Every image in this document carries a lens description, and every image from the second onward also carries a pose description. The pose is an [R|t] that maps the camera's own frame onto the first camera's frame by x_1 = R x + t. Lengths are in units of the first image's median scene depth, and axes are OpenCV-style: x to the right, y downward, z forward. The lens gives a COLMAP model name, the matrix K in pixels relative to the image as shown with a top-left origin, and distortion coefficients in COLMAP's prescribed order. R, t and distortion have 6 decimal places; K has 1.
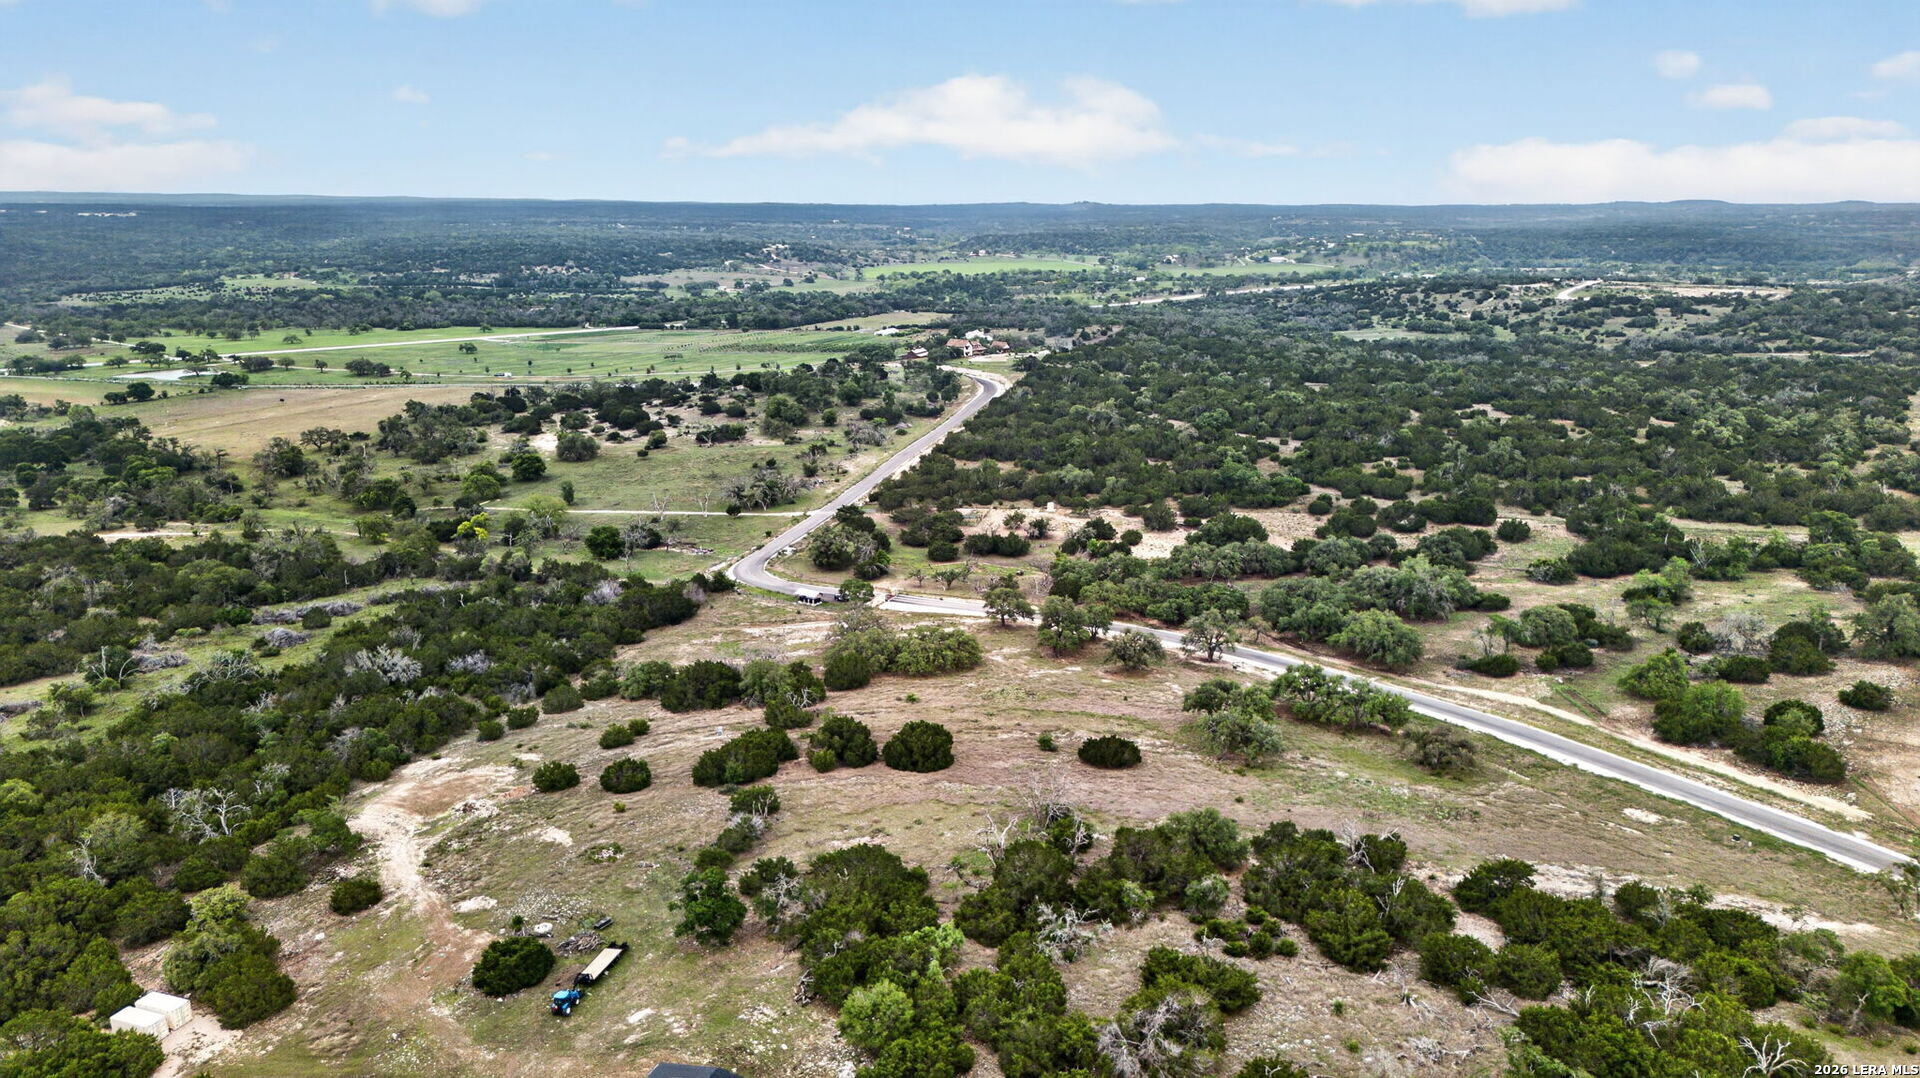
lens RADIAL K [[1340.9, 0, 960.0], [0, 1340.9, 539.0], [0, 0, 1]] dist [0.081490, -0.084403]
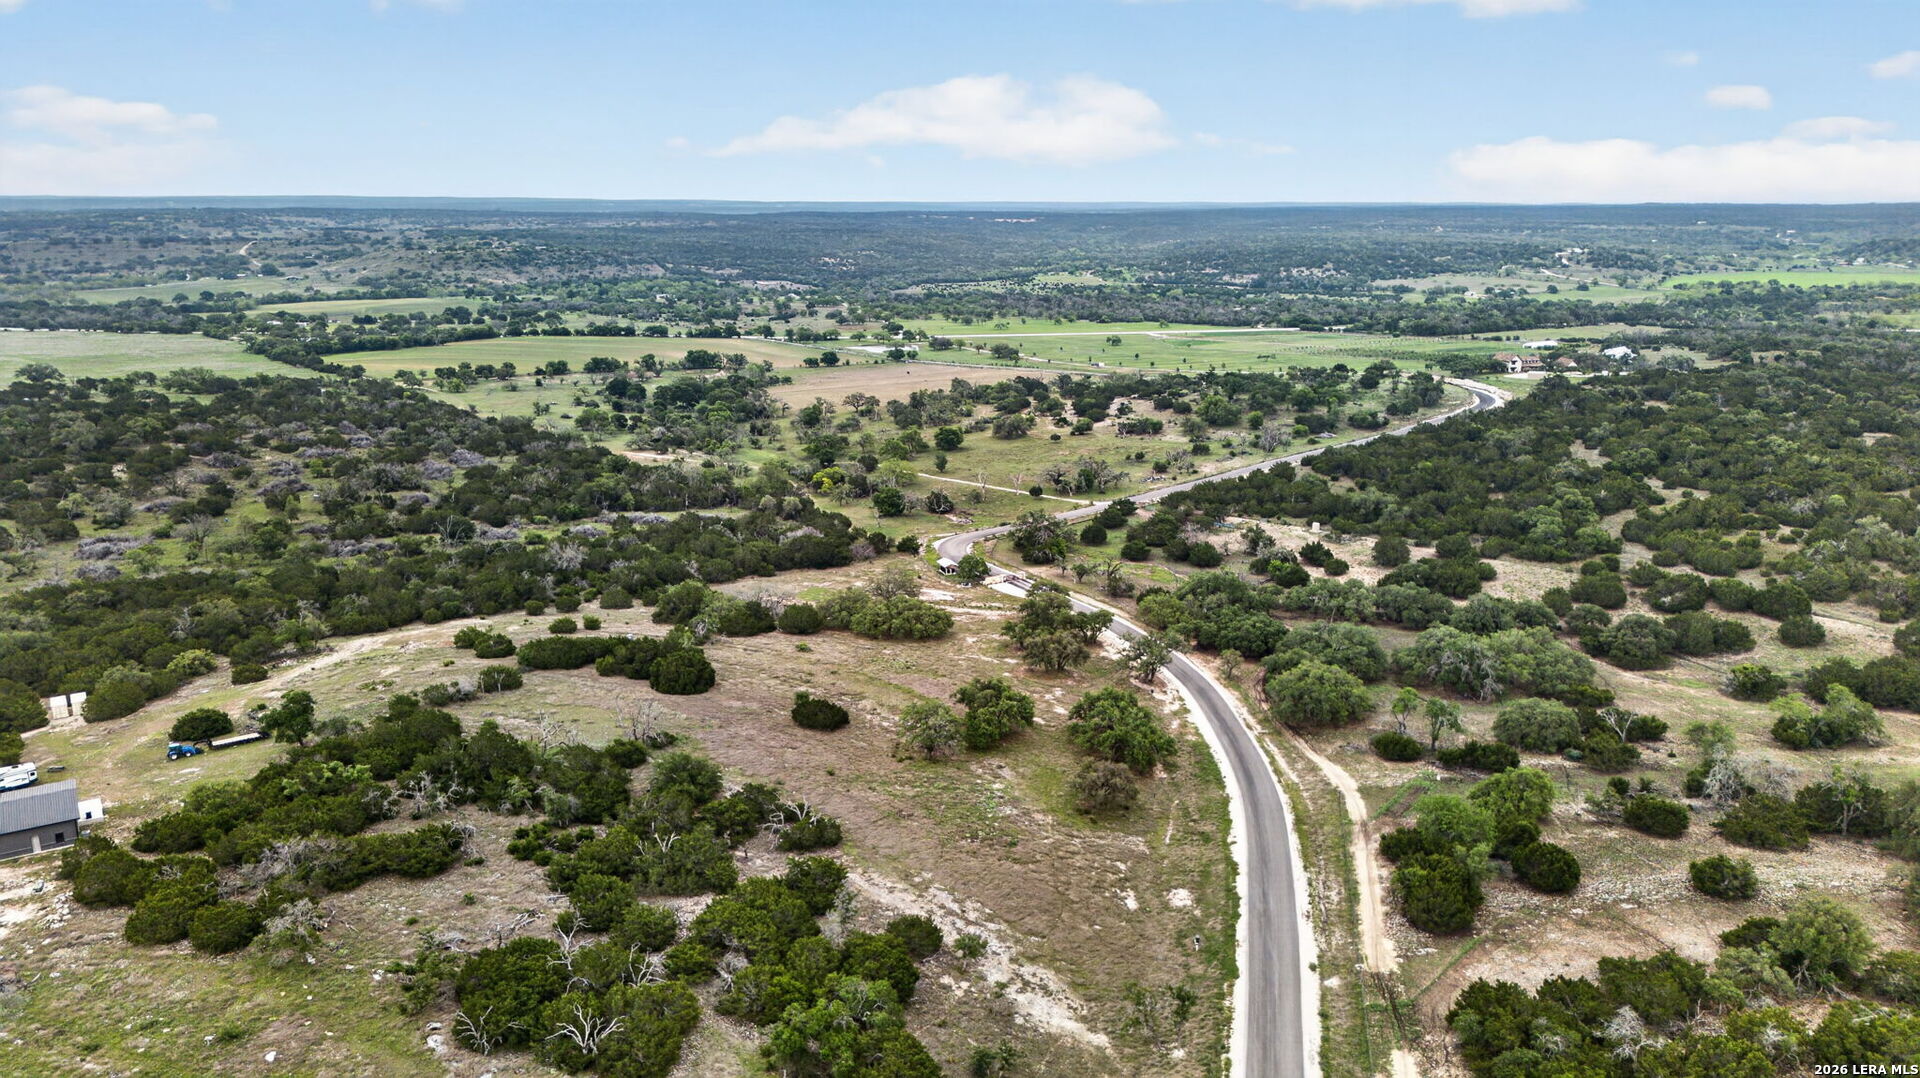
lens RADIAL K [[1340.9, 0, 960.0], [0, 1340.9, 539.0], [0, 0, 1]] dist [0.081490, -0.084403]
pose [[0.813394, 0.139960, -0.564625, 0.303714], [-0.141427, 0.989081, 0.041437, -0.015408], [0.564259, 0.046149, 0.824307, 0.067625]]
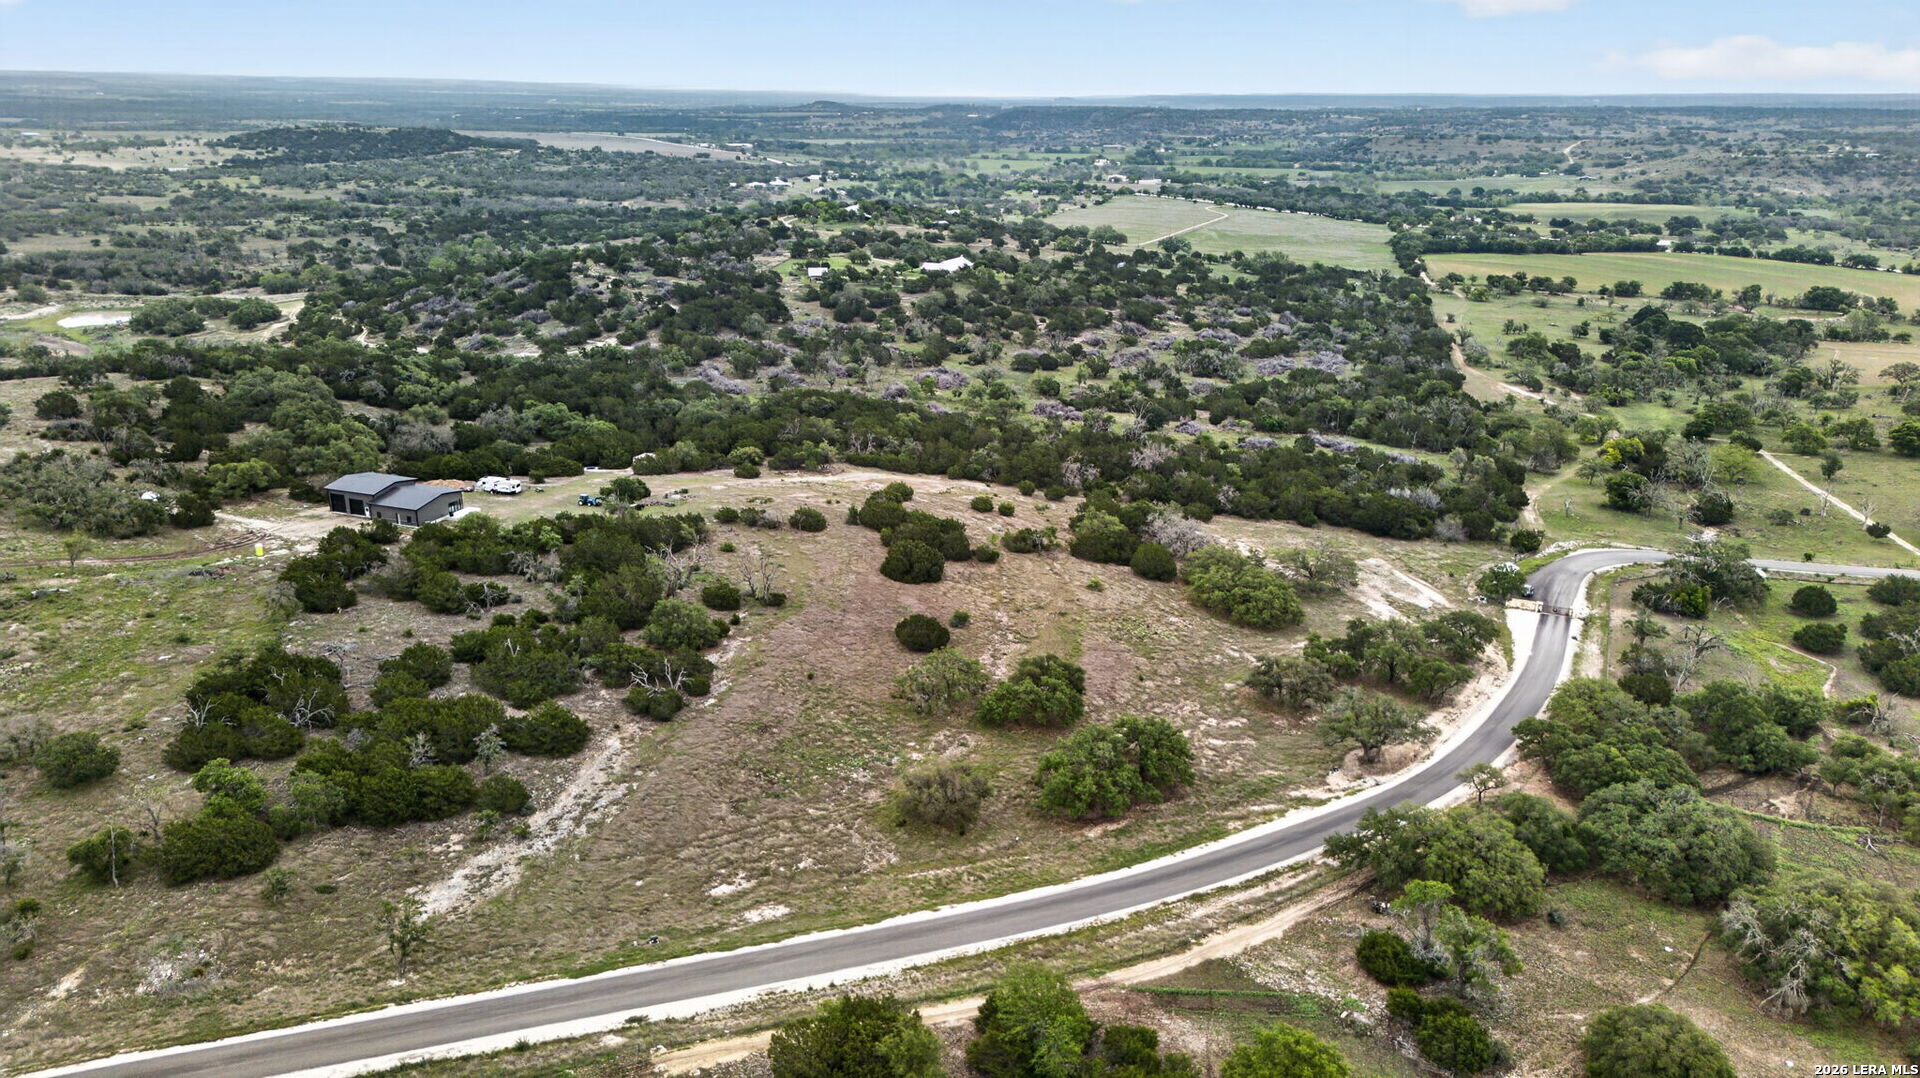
lens RADIAL K [[1340.9, 0, 960.0], [0, 1340.9, 539.0], [0, 0, 1]] dist [0.081490, -0.084403]
pose [[0.005765, 0.312968, -0.949746, 0.414853], [-0.255567, 0.918682, 0.301180, -0.088421], [0.966774, 0.240987, 0.085280, 0.356790]]
